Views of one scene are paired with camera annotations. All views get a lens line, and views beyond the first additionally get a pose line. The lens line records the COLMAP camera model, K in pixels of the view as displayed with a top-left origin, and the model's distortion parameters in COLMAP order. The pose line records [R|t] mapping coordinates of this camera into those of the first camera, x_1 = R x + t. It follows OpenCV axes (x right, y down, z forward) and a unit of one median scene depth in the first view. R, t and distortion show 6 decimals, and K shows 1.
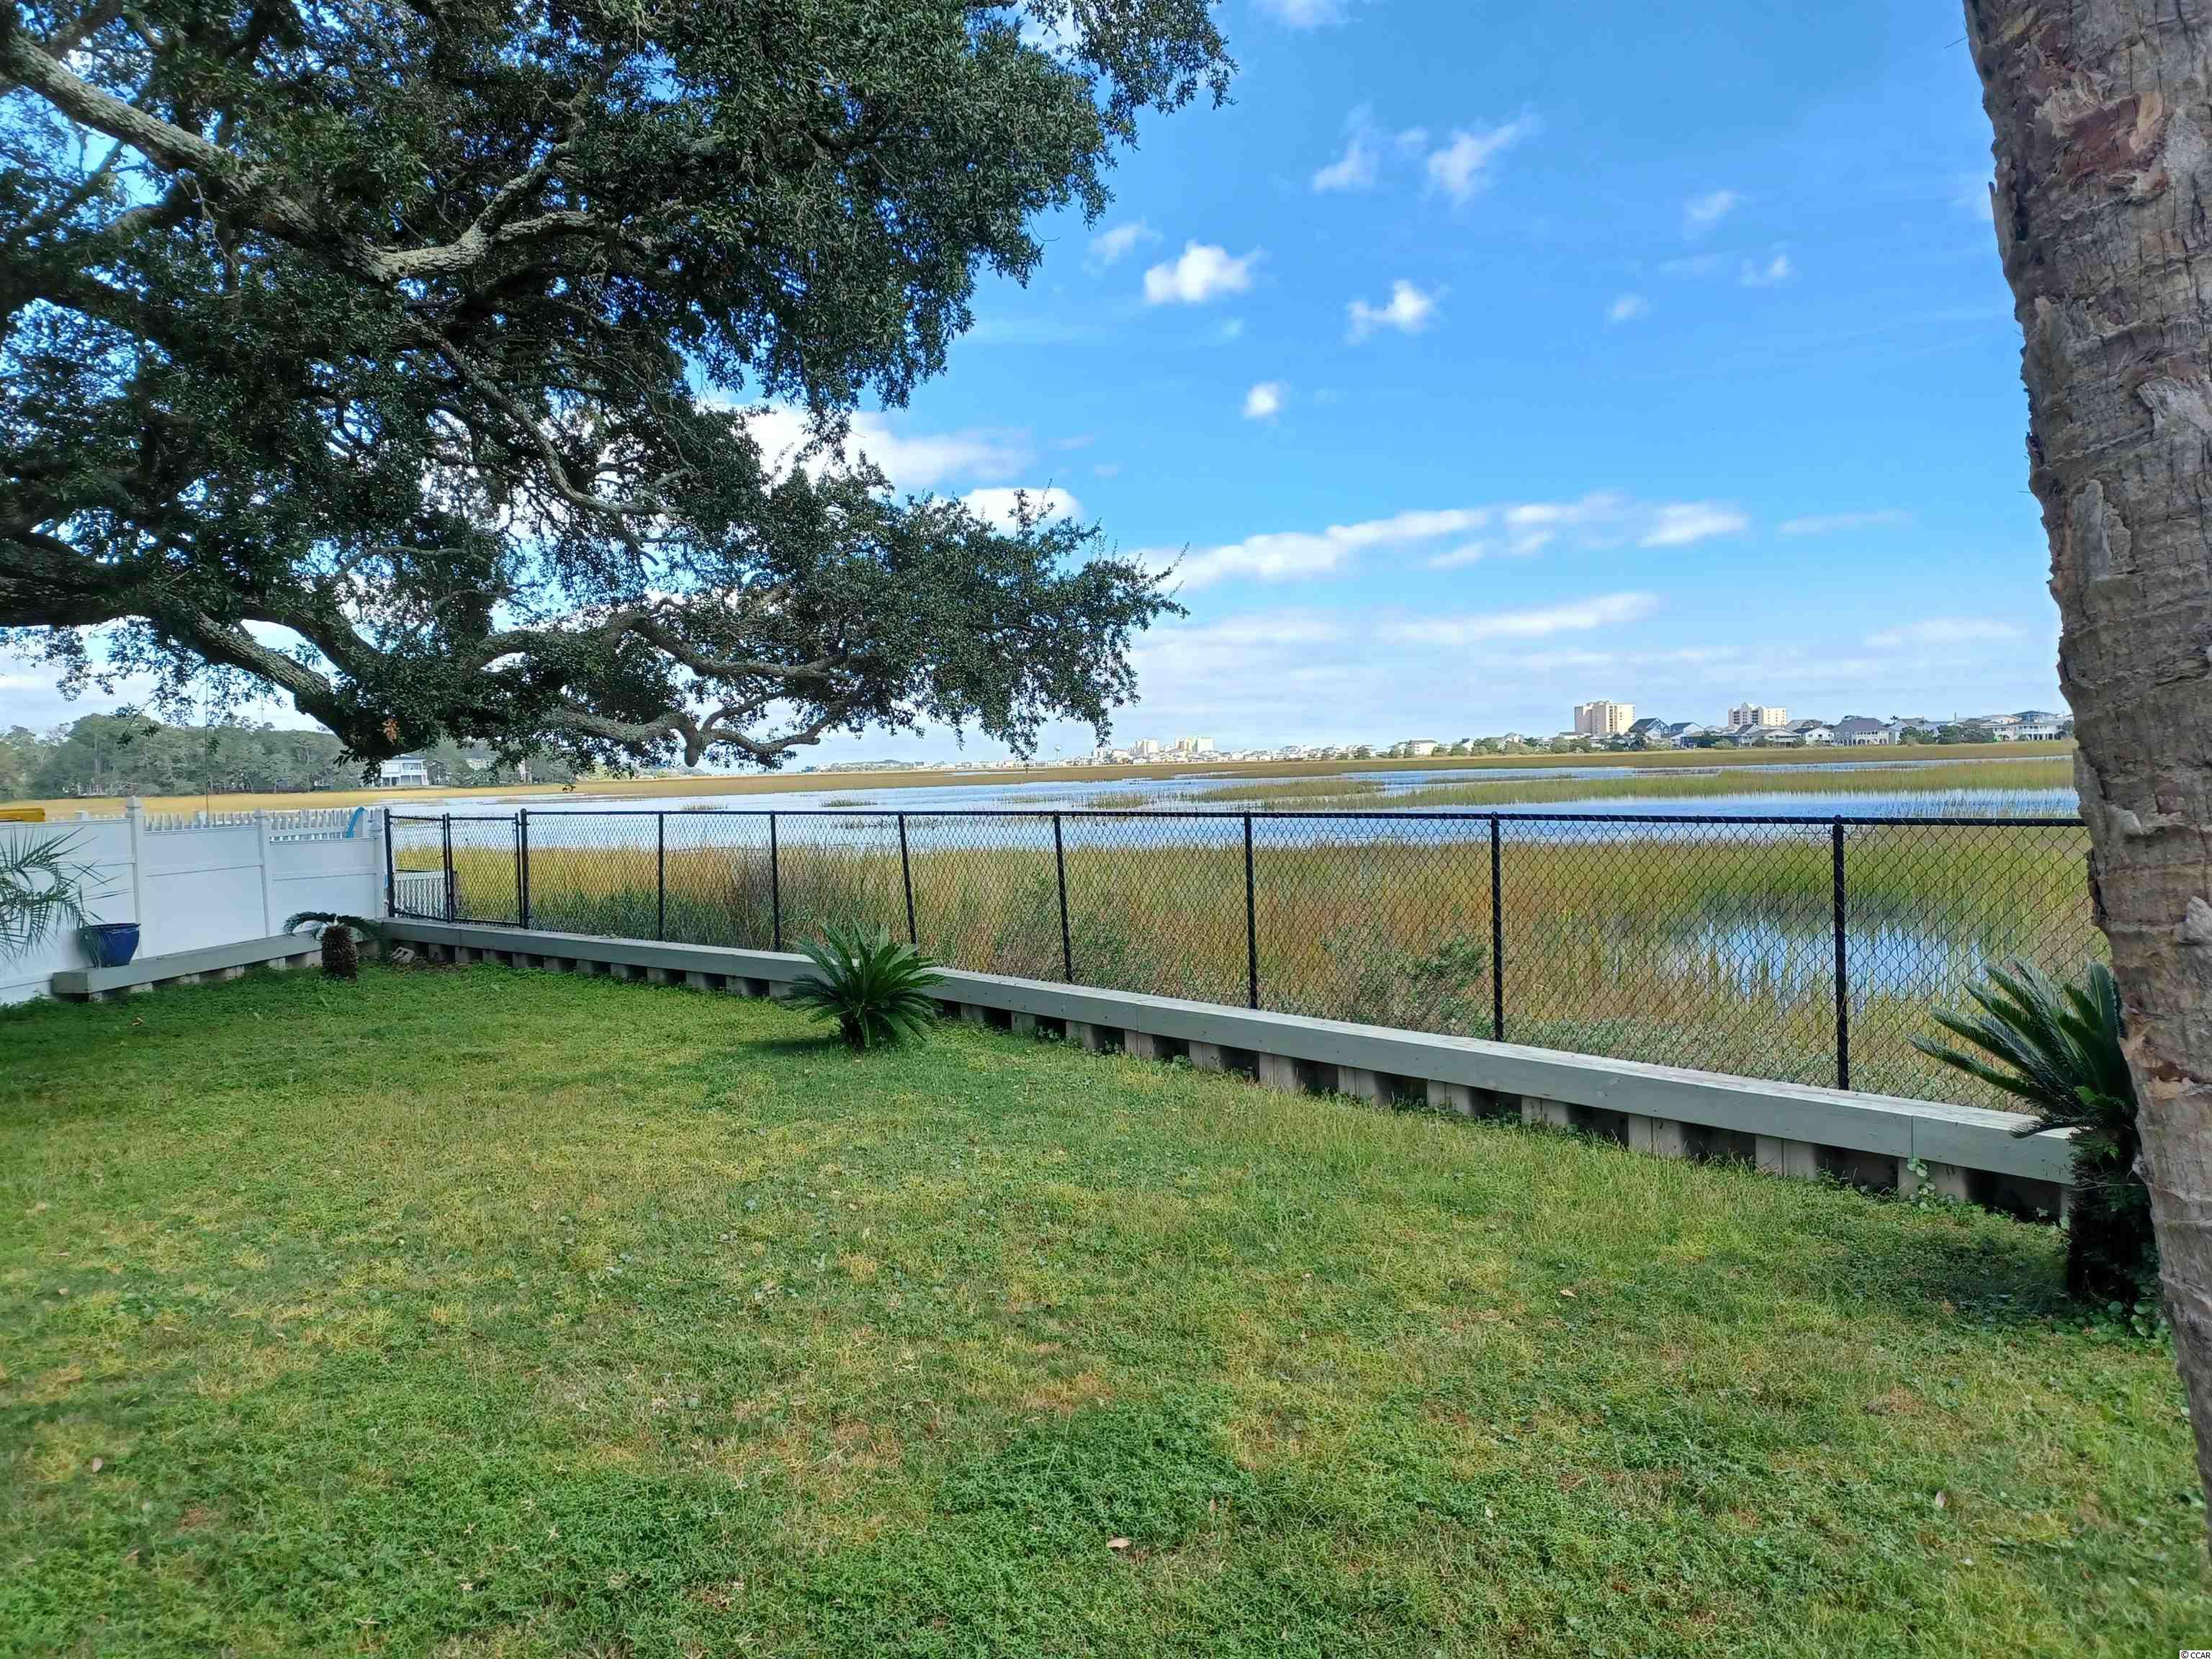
lens RADIAL K [[1595.1, 0, 1113.8], [0, 1595.1, 830.0], [0, 0, 1]] dist [0.093757, -0.112384]
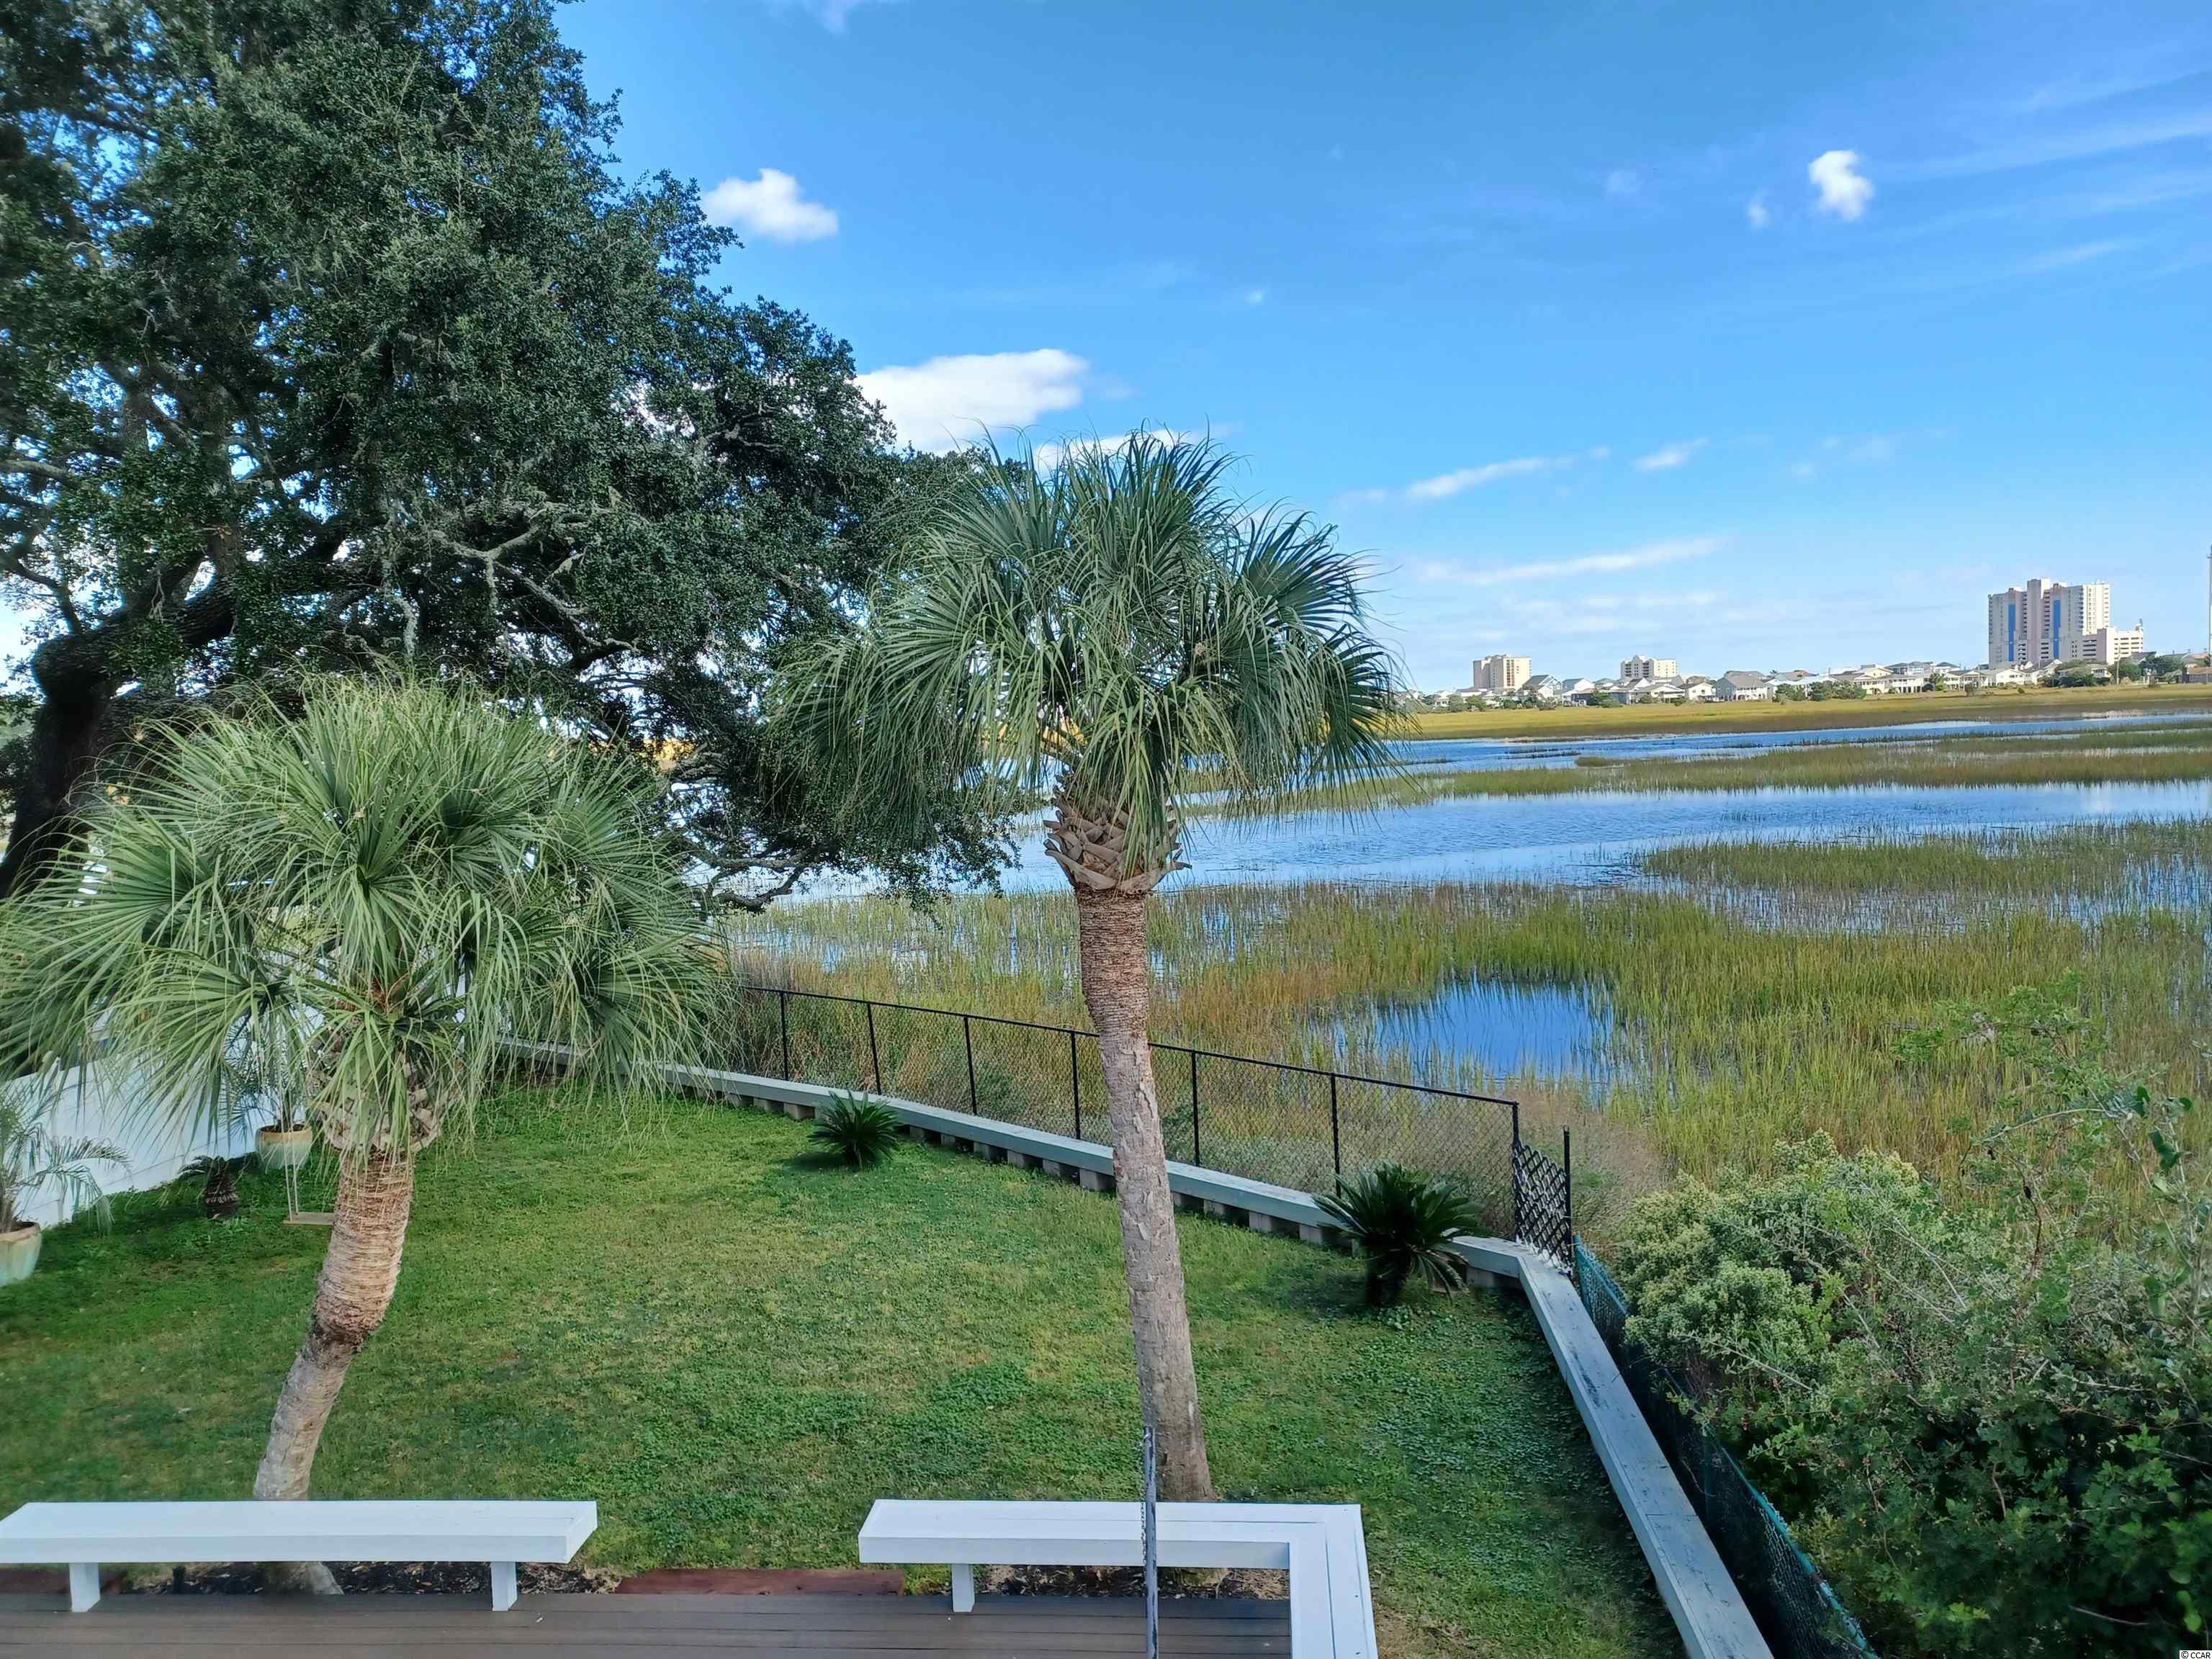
lens RADIAL K [[1595.1, 0, 1113.8], [0, 1595.1, 830.0], [0, 0, 1]] dist [0.093757, -0.112384]
pose [[0.998208, -0.018689, 0.056848, 0.033743], [0.017191, 0.999495, 0.026727, -0.298314], [-0.057319, -0.025702, 0.998025, -0.828794]]
